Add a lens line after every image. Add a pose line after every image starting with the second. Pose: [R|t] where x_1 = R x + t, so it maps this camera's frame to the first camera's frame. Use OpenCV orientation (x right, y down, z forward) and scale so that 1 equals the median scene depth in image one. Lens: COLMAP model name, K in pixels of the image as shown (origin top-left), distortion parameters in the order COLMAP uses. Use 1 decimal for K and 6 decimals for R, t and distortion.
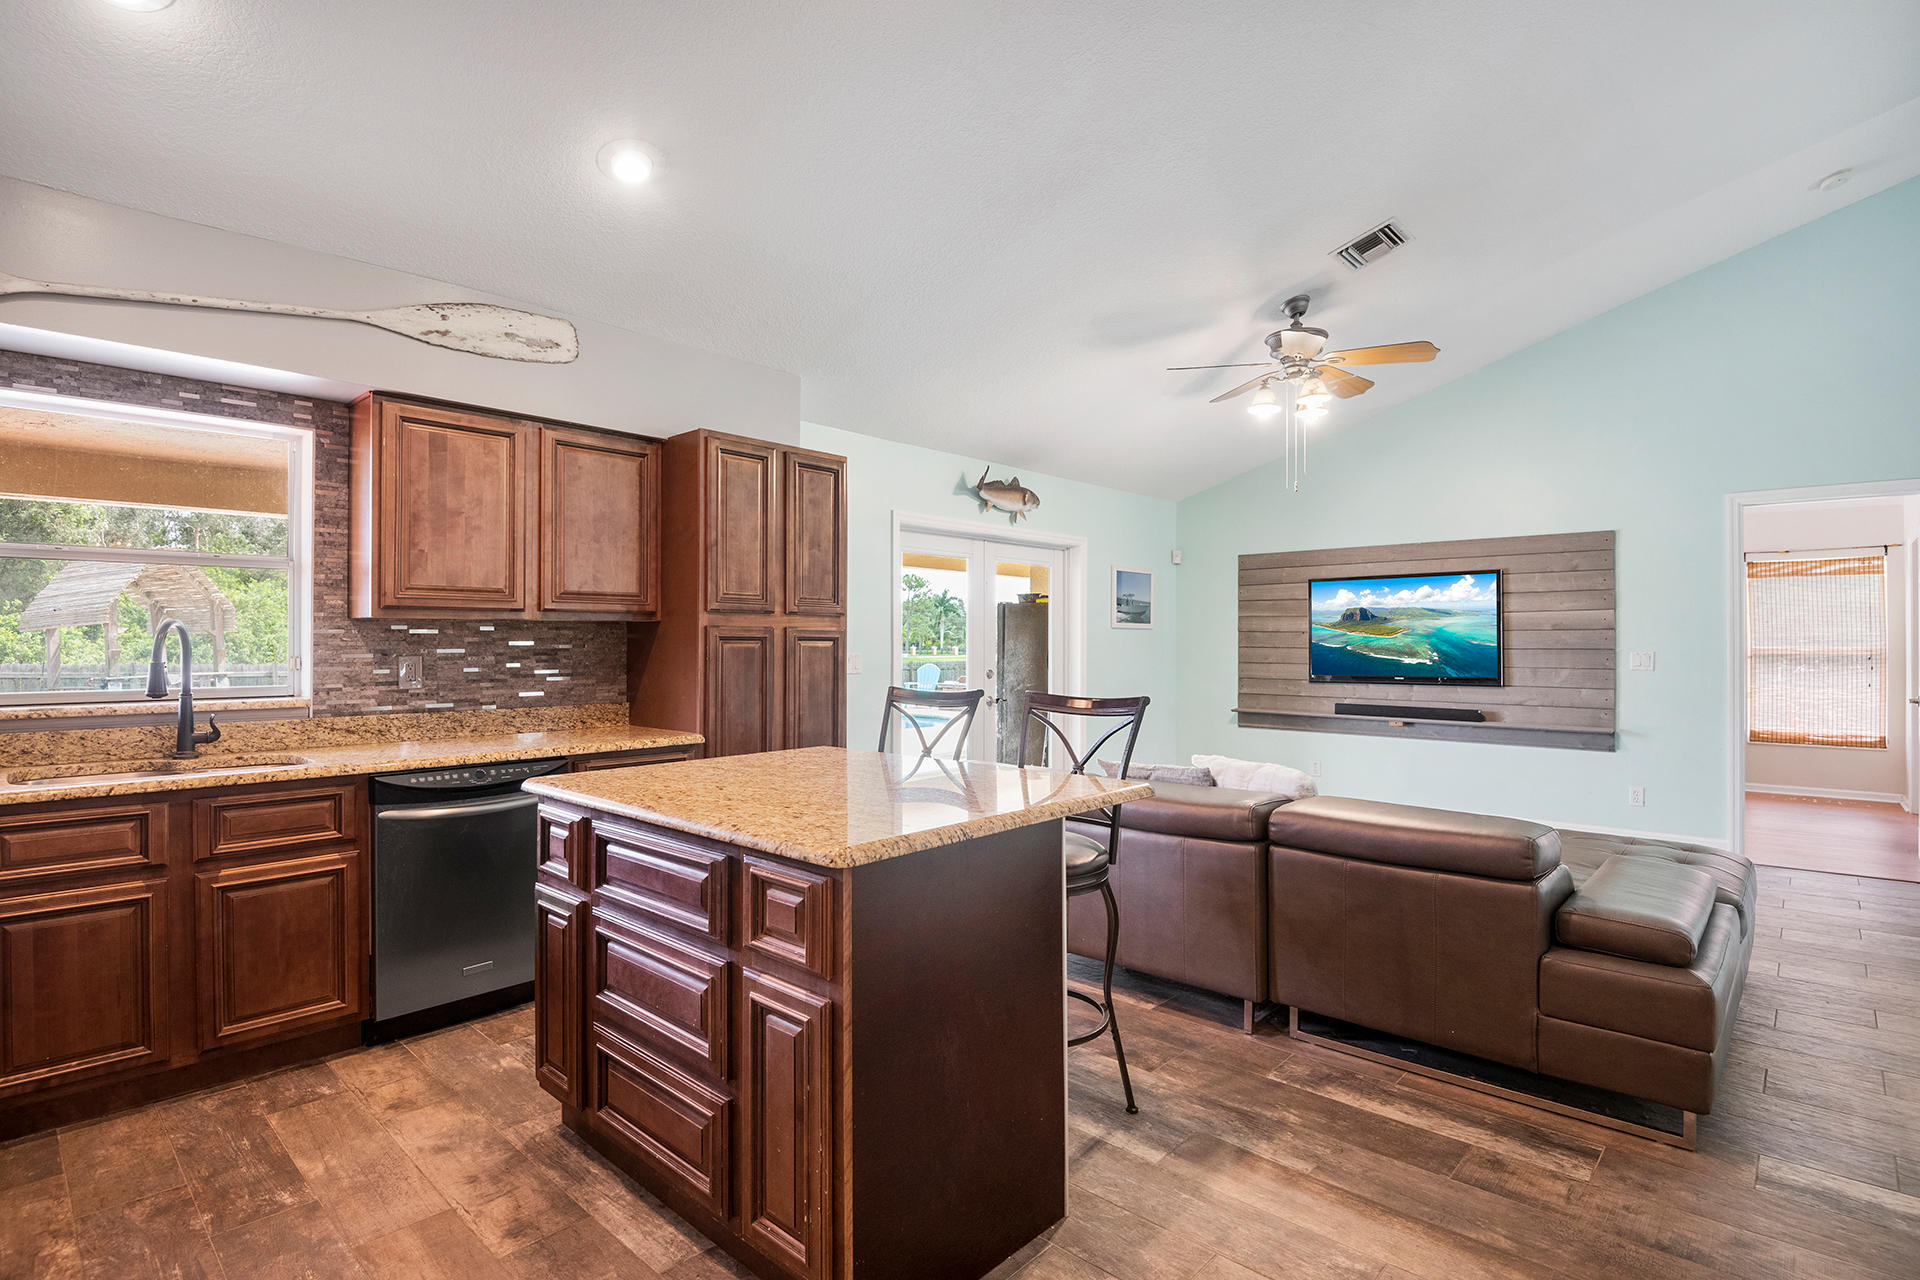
lens RADIAL K [[923.9, 0, 976.6], [0, 923.9, 638.7], [0, 0, 1]] dist [0.002466, -0.018034]
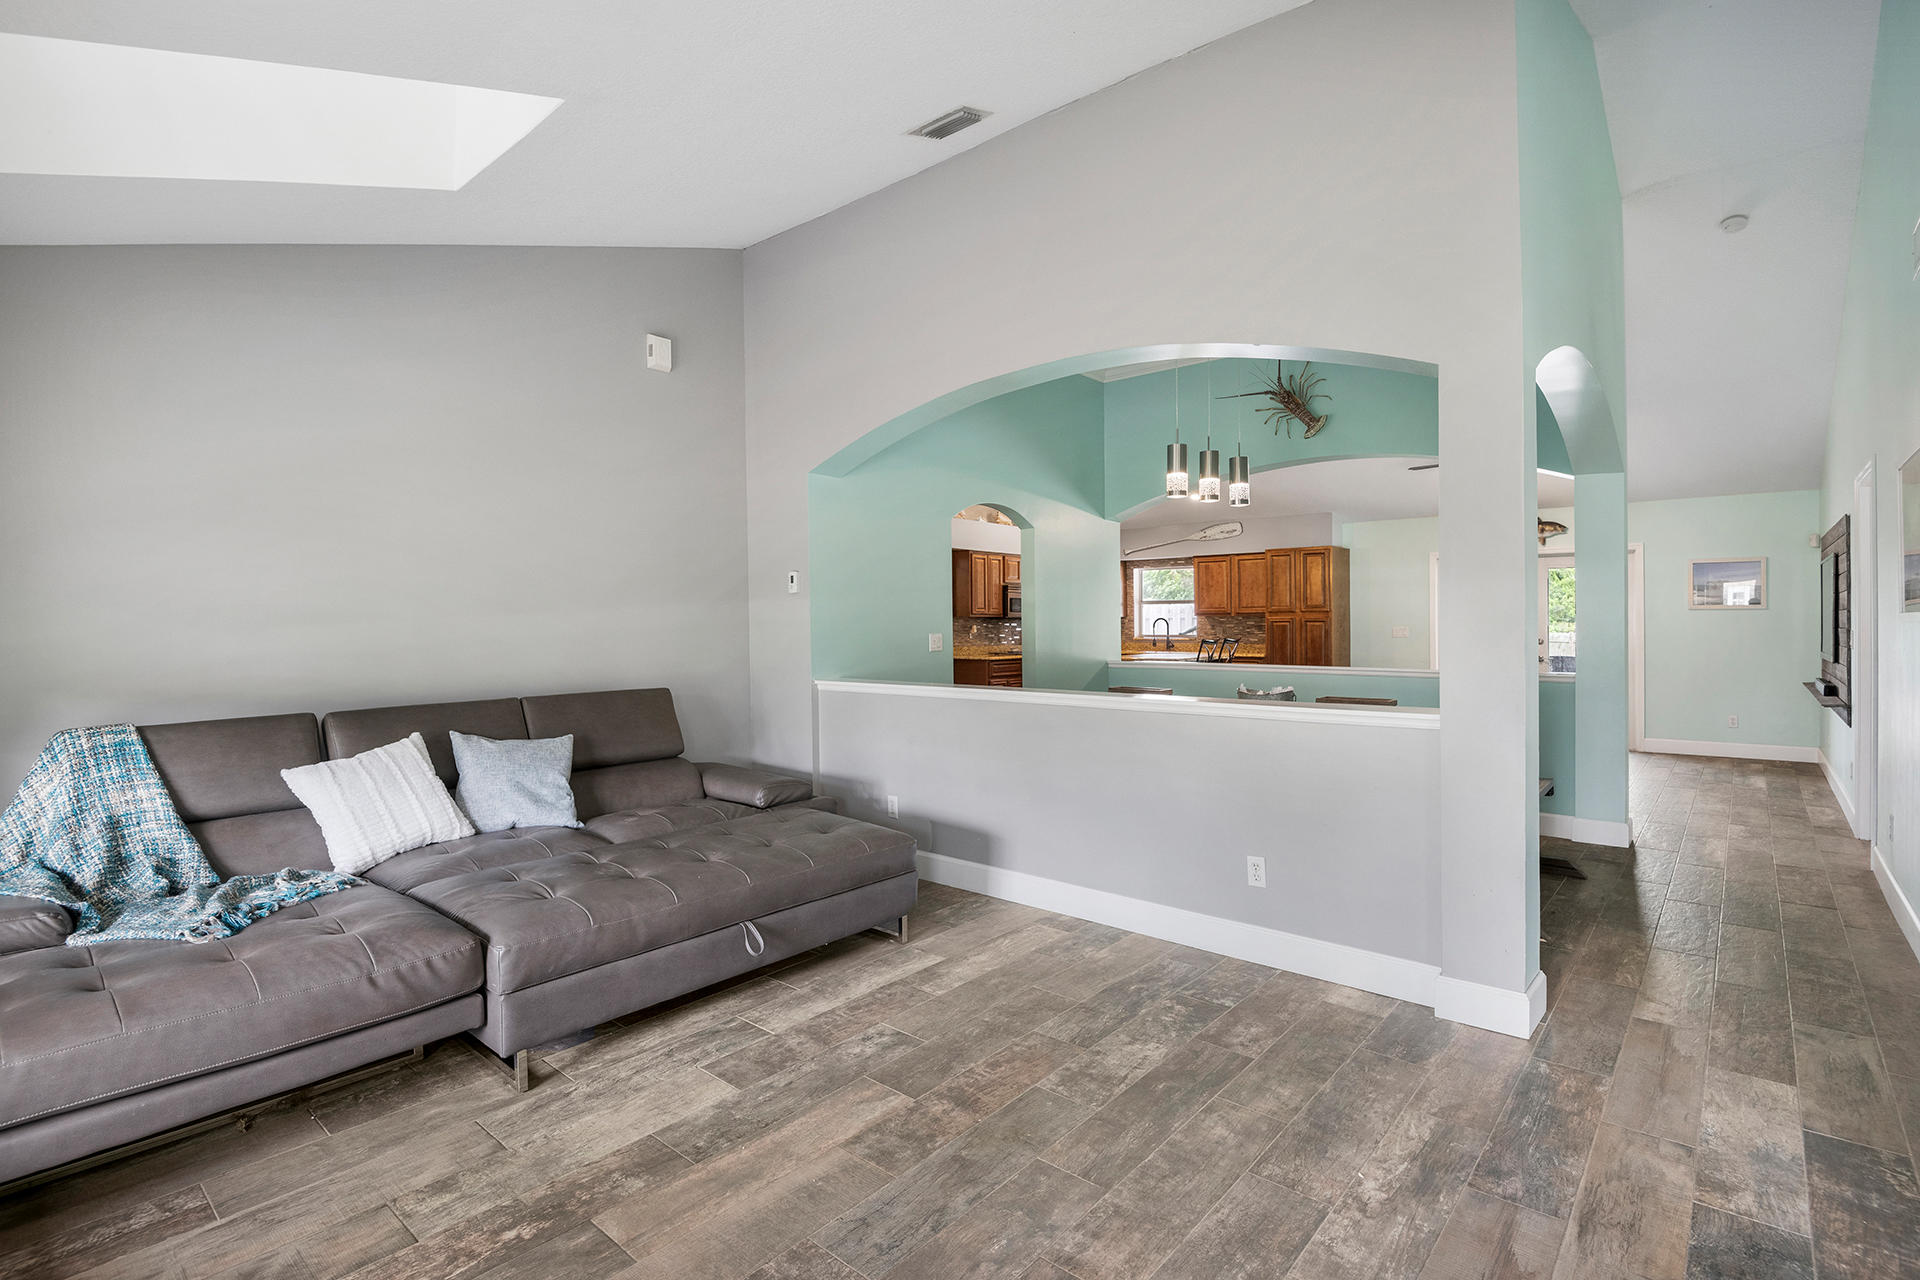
lens RADIAL K [[926.4, 0, 952.8], [0, 926.4, 624.2], [0, 0, 1]] dist [0.001065, -0.017038]
pose [[0.008925, 0.003428, -0.999954, 2.889869], [0.011748, 0.999925, 0.003533, -0.014865], [0.999891, -0.011779, 0.008884, -0.021142]]
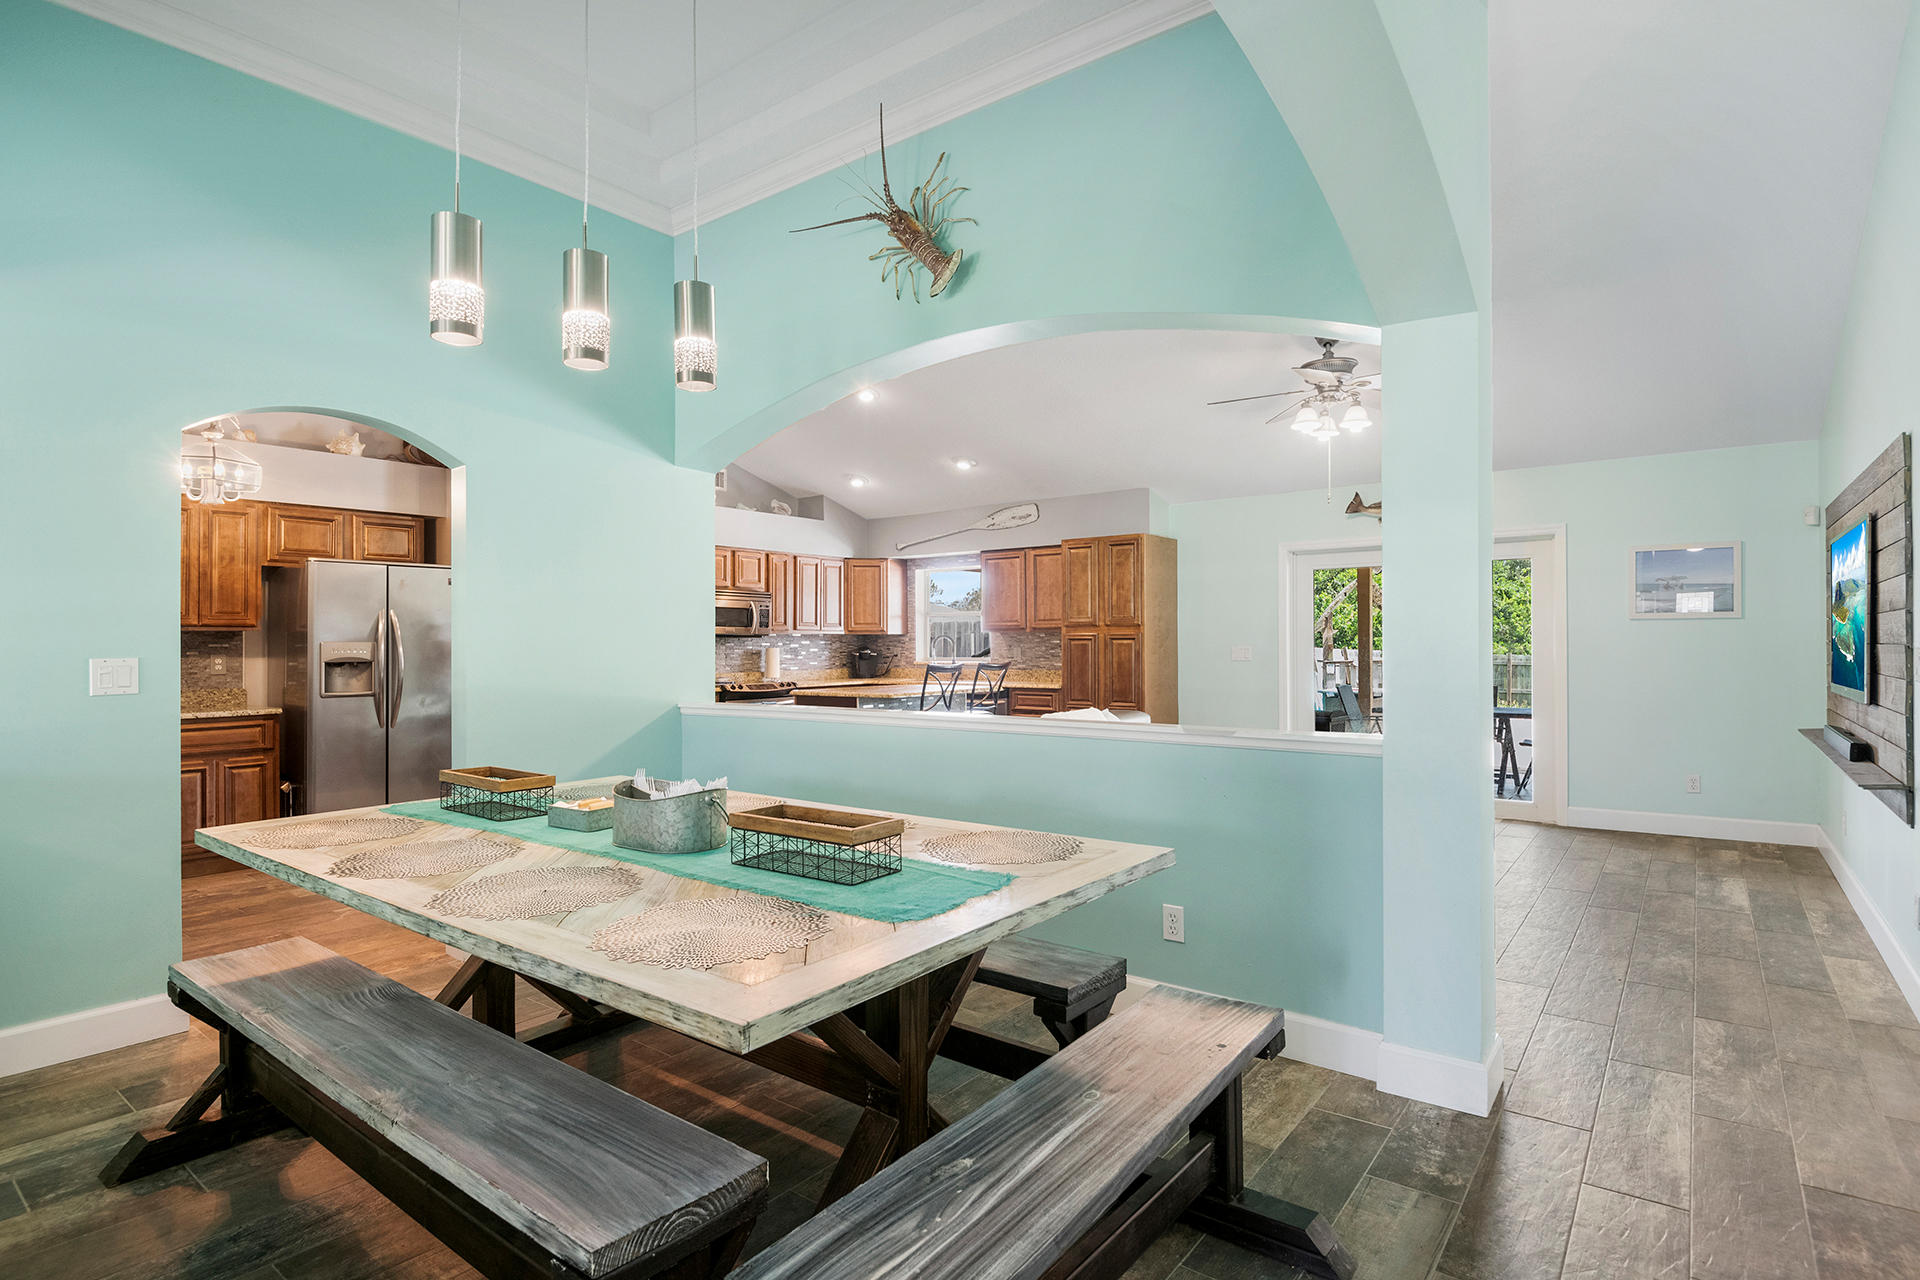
lens RADIAL K [[965.2, 0, 962.2], [0, 965.2, 635.4], [0, 0, 1]] dist [-0.001131, -0.001900]
pose [[0.070910, -0.008010, -0.997451, 2.051507], [0.013118, 0.999889, -0.007097, 0.003859], [0.997396, -0.012581, 0.071007, 0.687302]]
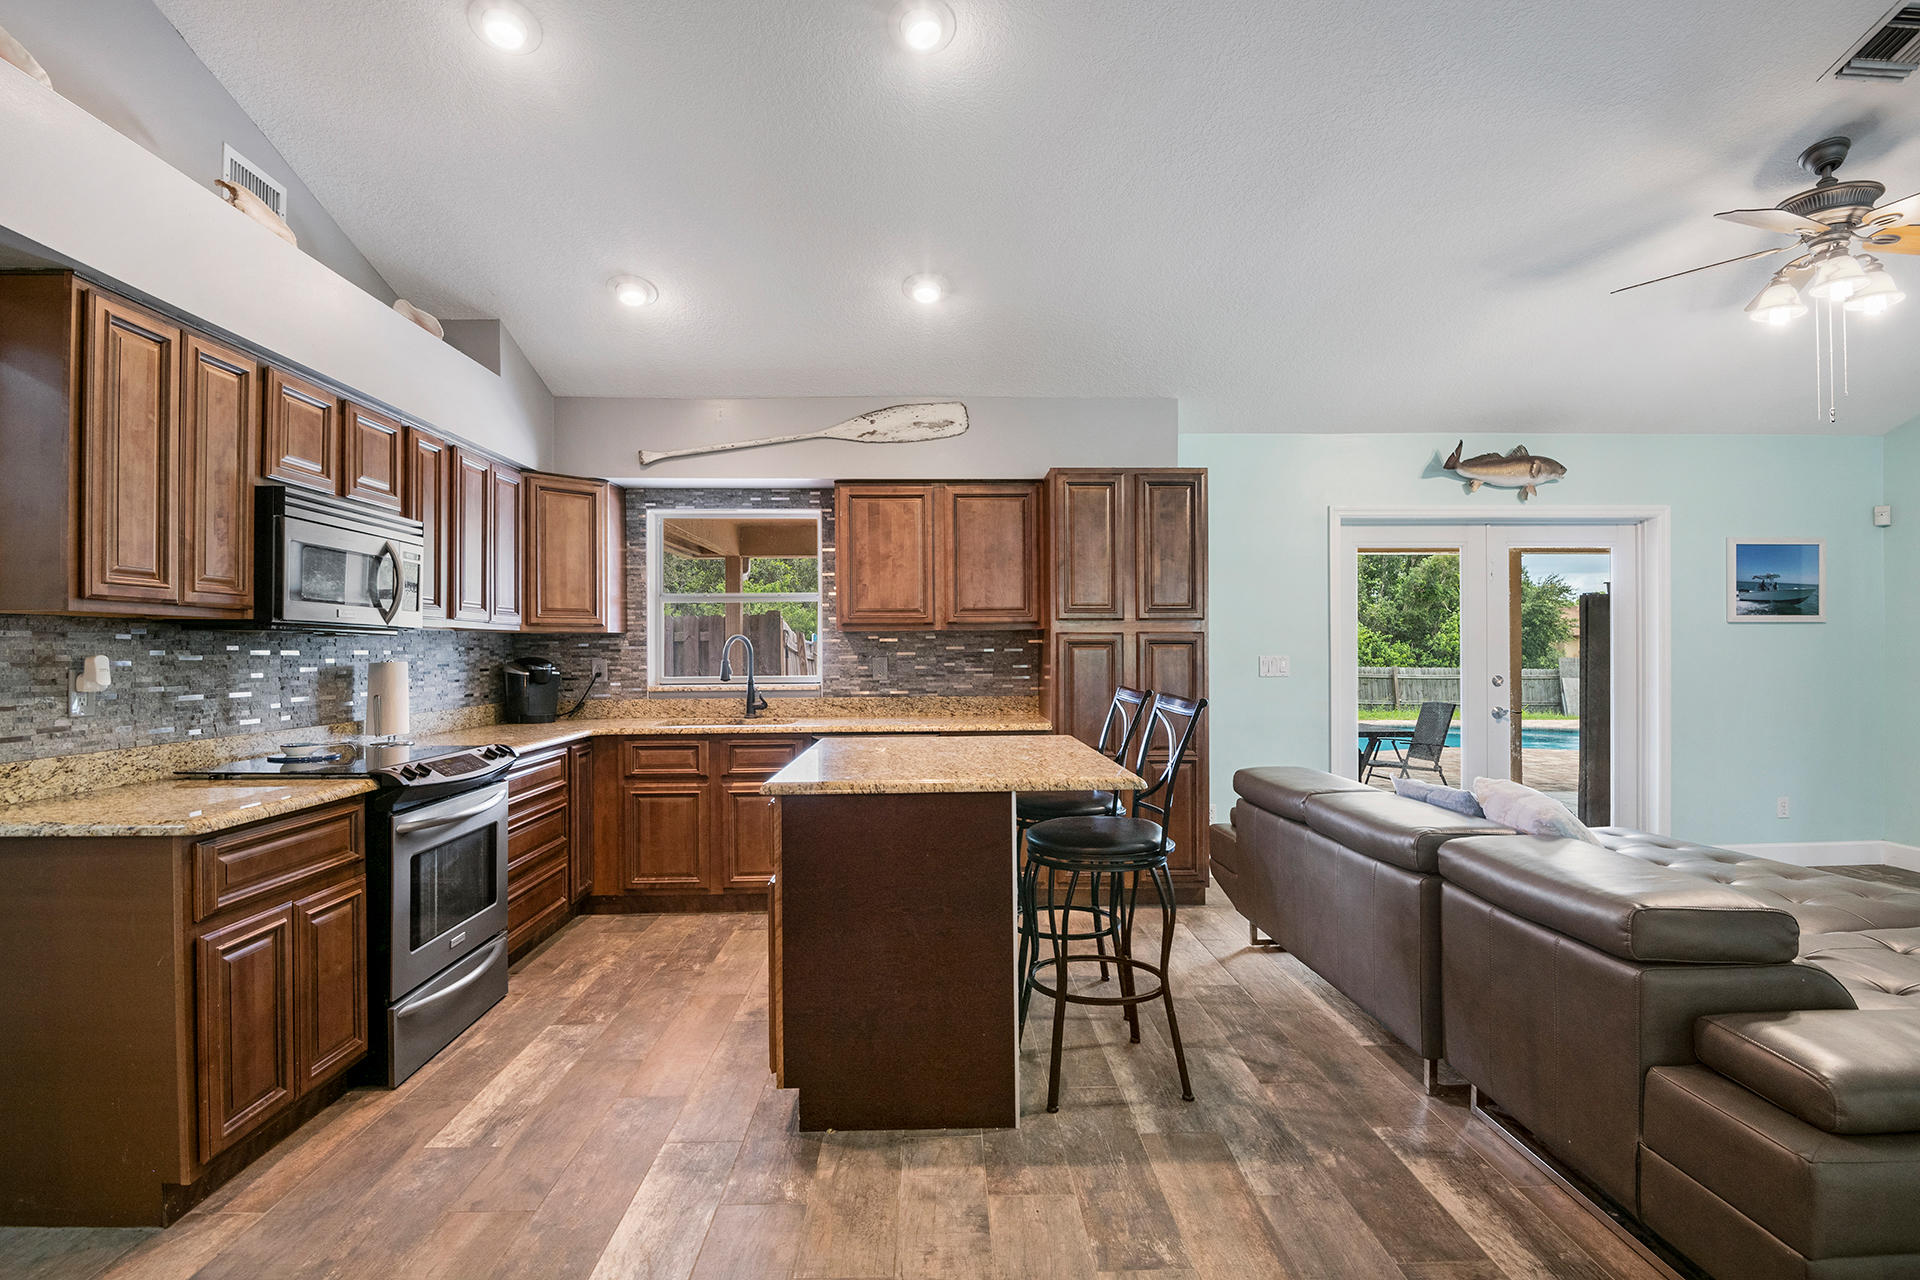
lens RADIAL K [[958.3, 0, 964.9], [0, 958.3, 645.3], [0, 0, 1]] dist [0.000077, -0.015685]
pose [[0.695398, -0.006510, -0.718596, 0.562267], [0.010131, 0.999948, 0.000745, 0.000511], [0.718554, -0.007798, 0.695428, 0.057417]]
